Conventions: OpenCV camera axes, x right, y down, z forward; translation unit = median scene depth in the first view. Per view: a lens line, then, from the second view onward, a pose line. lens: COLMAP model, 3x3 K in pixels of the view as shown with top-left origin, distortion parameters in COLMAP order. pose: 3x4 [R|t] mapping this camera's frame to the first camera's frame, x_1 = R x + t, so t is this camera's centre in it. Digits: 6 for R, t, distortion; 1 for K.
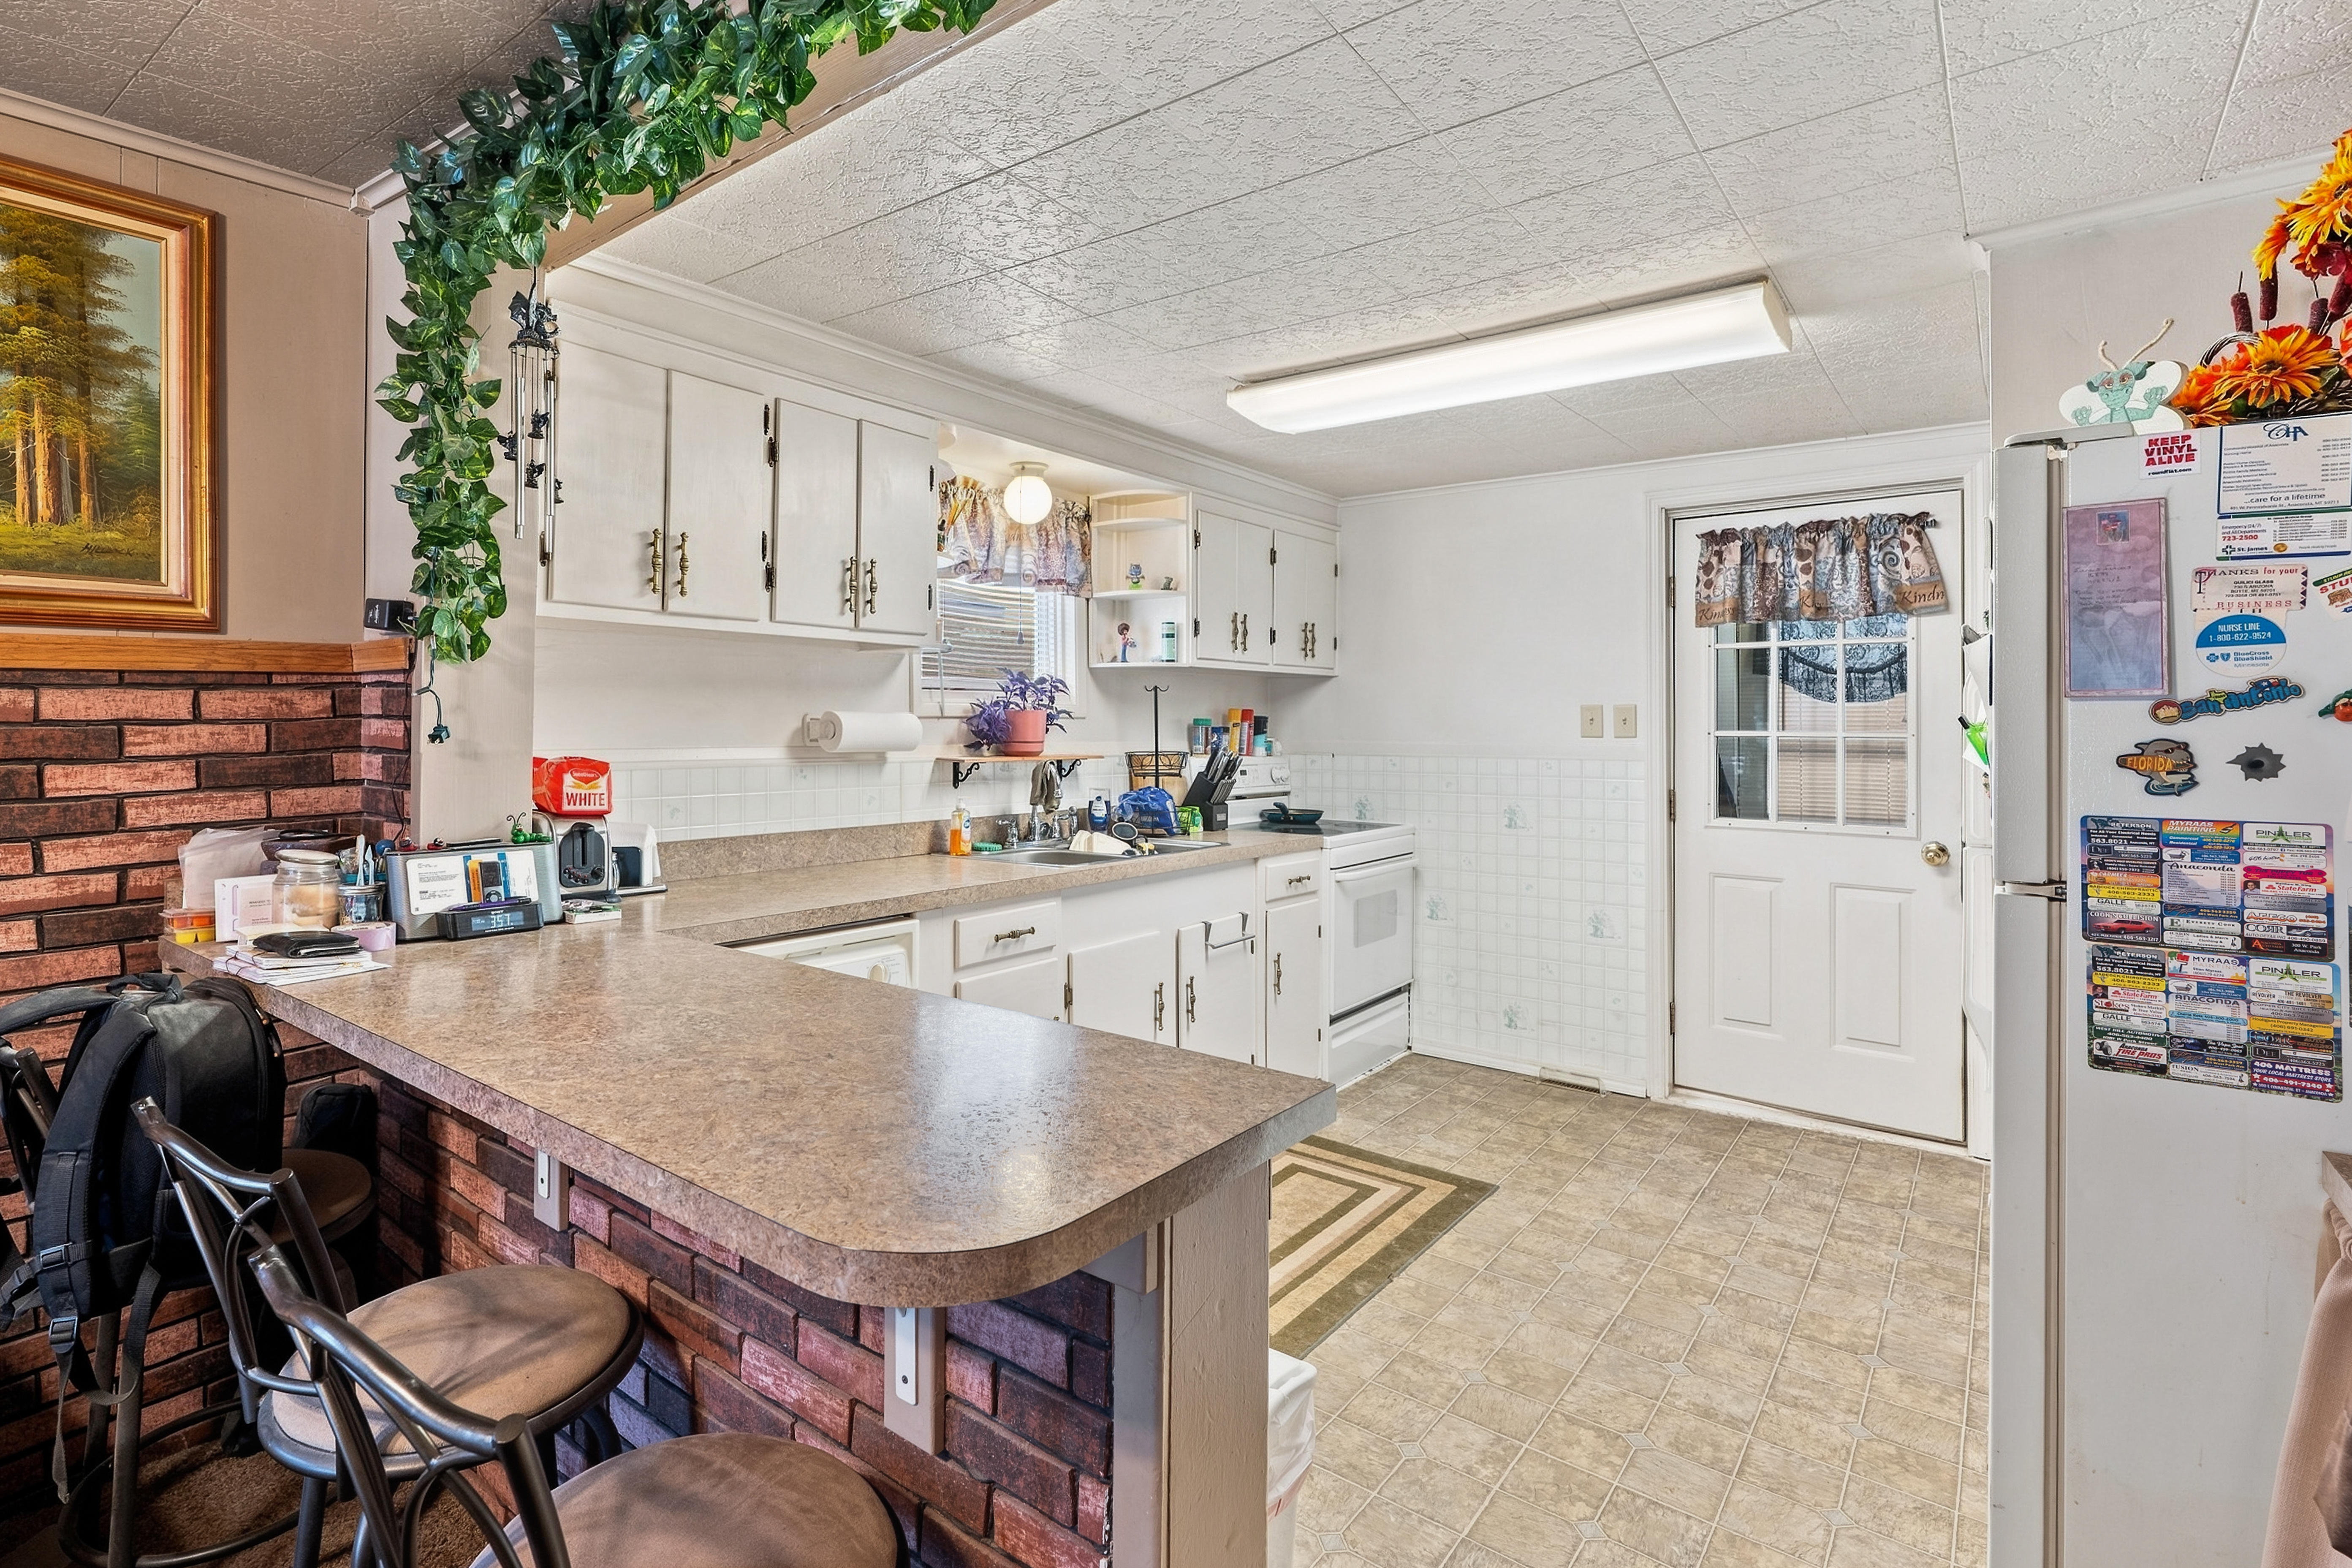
lens RADIAL K [[1122.4, 0, 1078.8], [0, 1122.4, 715.0], [0, 0, 1]] dist [-0.001468, -0.000284]
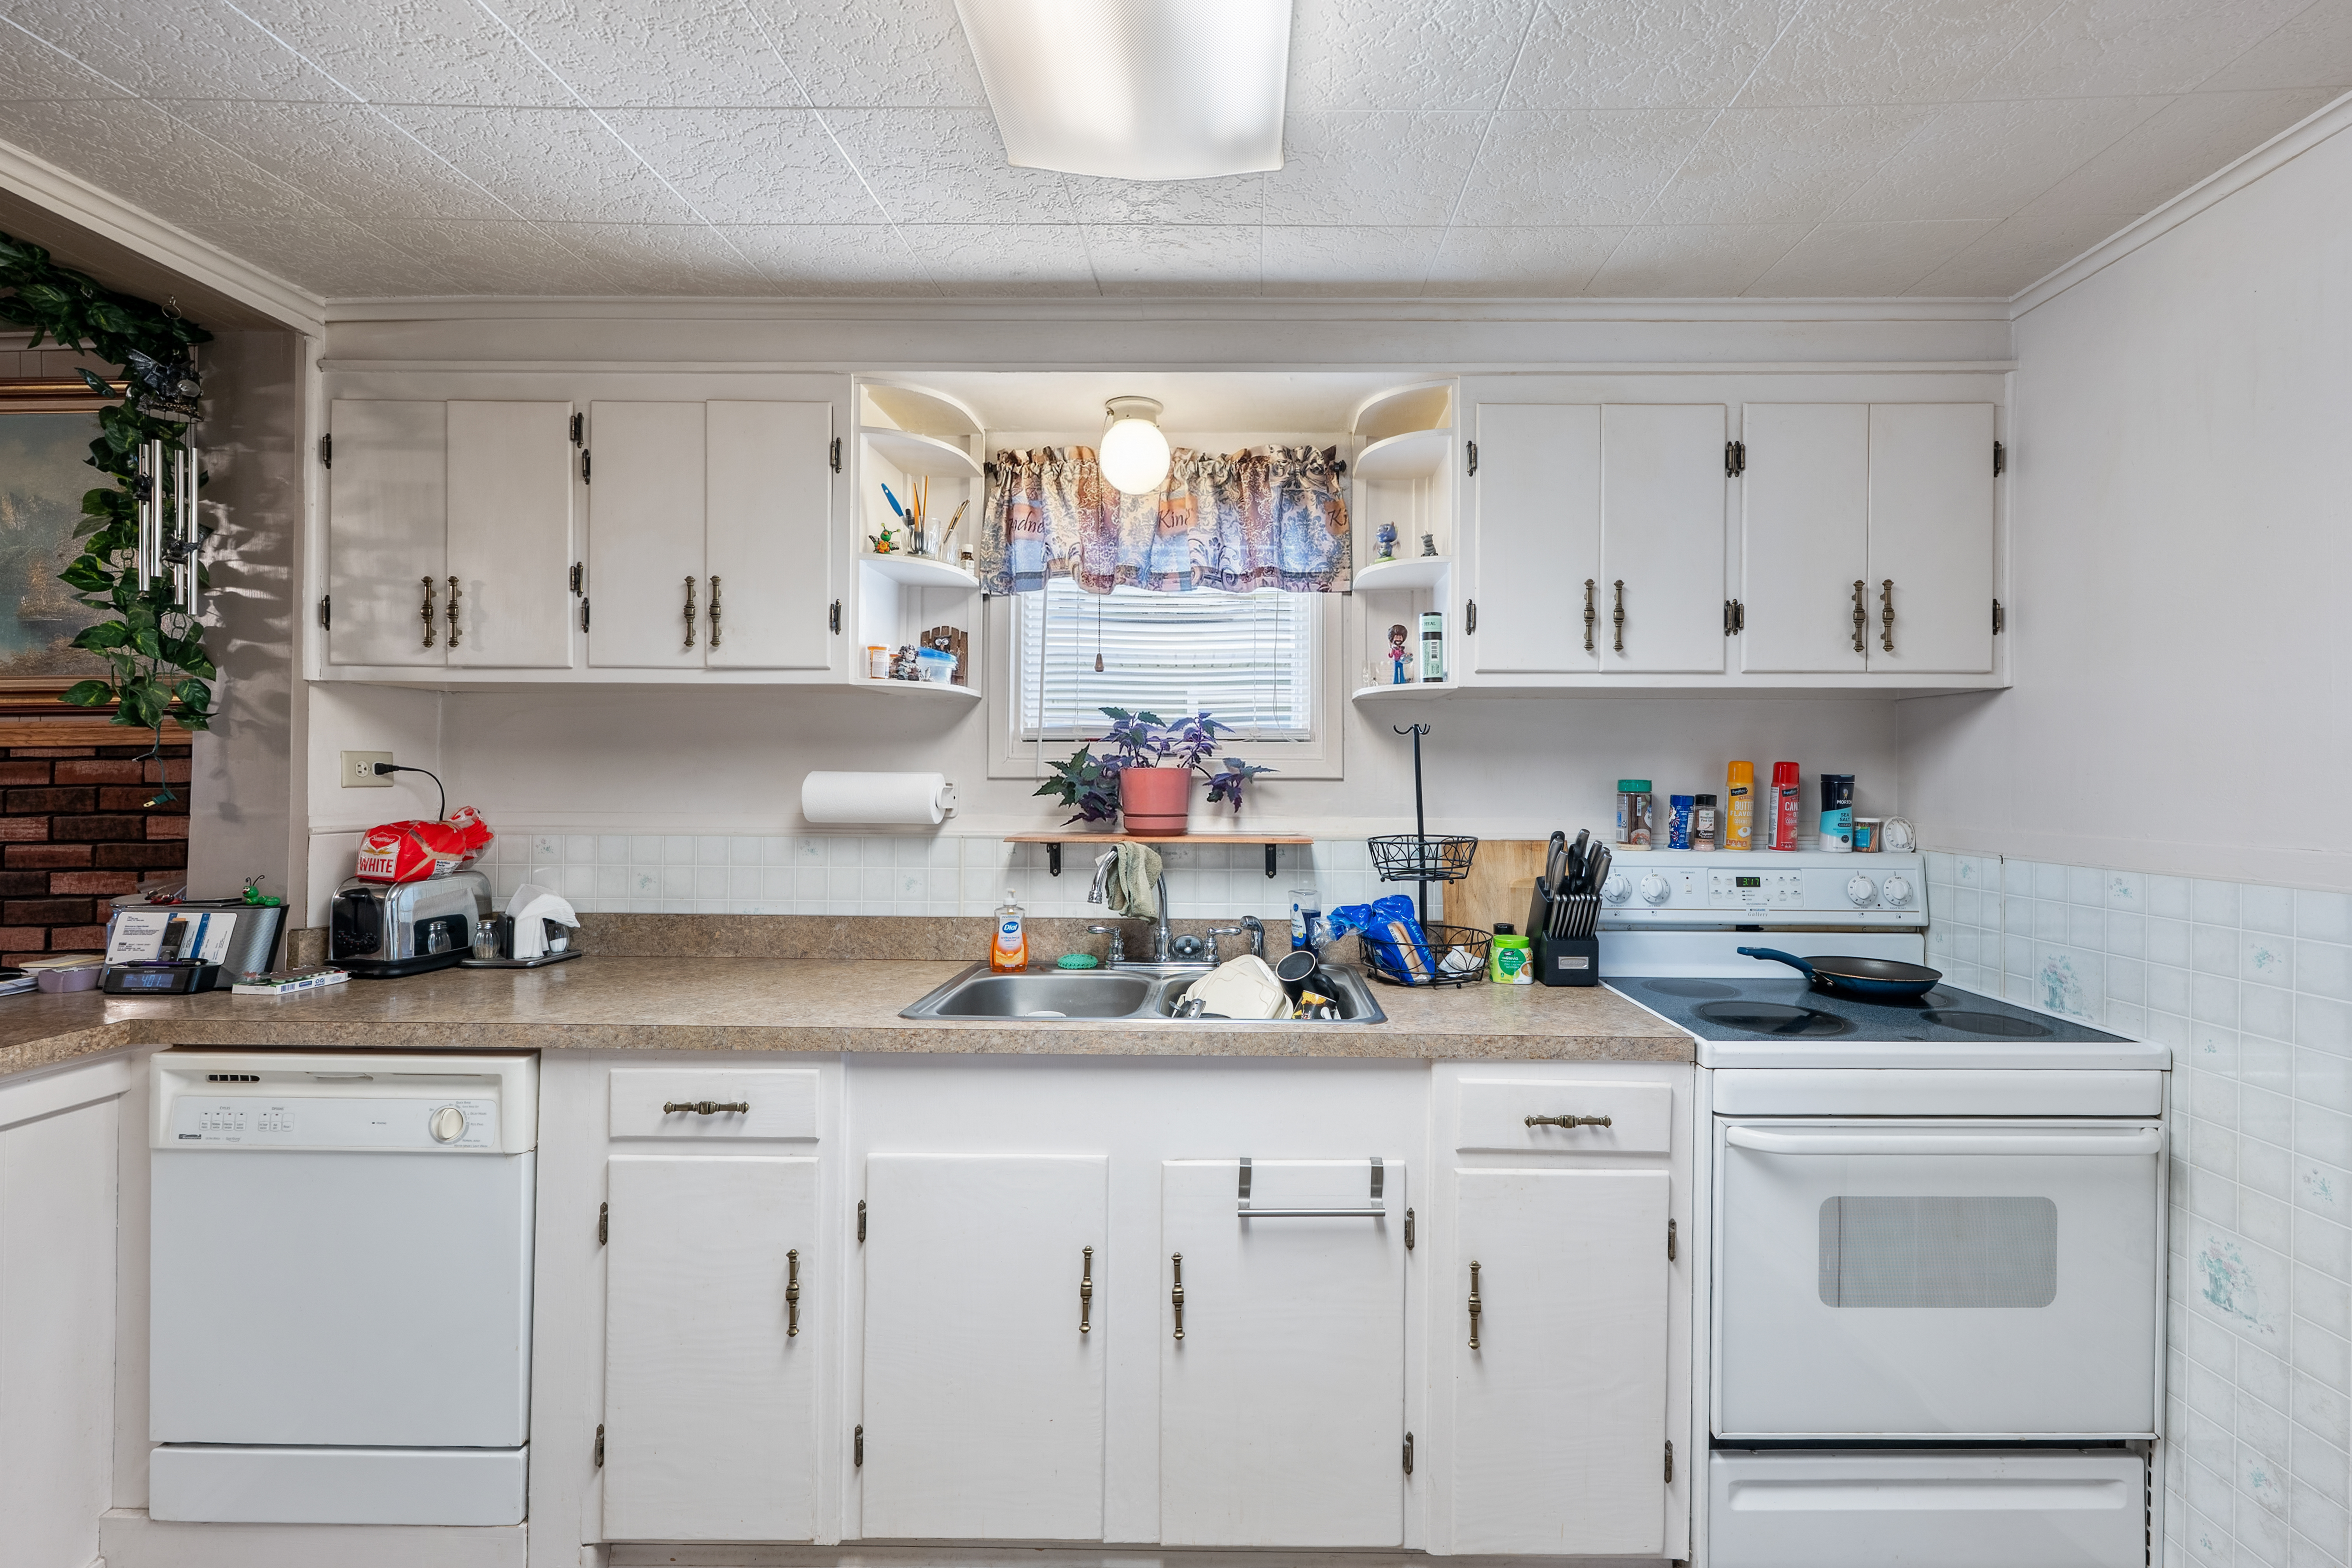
lens RADIAL K [[998.6, 0, 1243.4], [0, 998.6, 776.5], [0, 0, 1]] dist [-0.002085, -0.000262]
pose [[0.638949, -0.000476, -0.769249, 0.462586], [0.003974, 0.999989, 0.002683, -0.000733], [0.769239, -0.004772, 0.638943, 0.671051]]
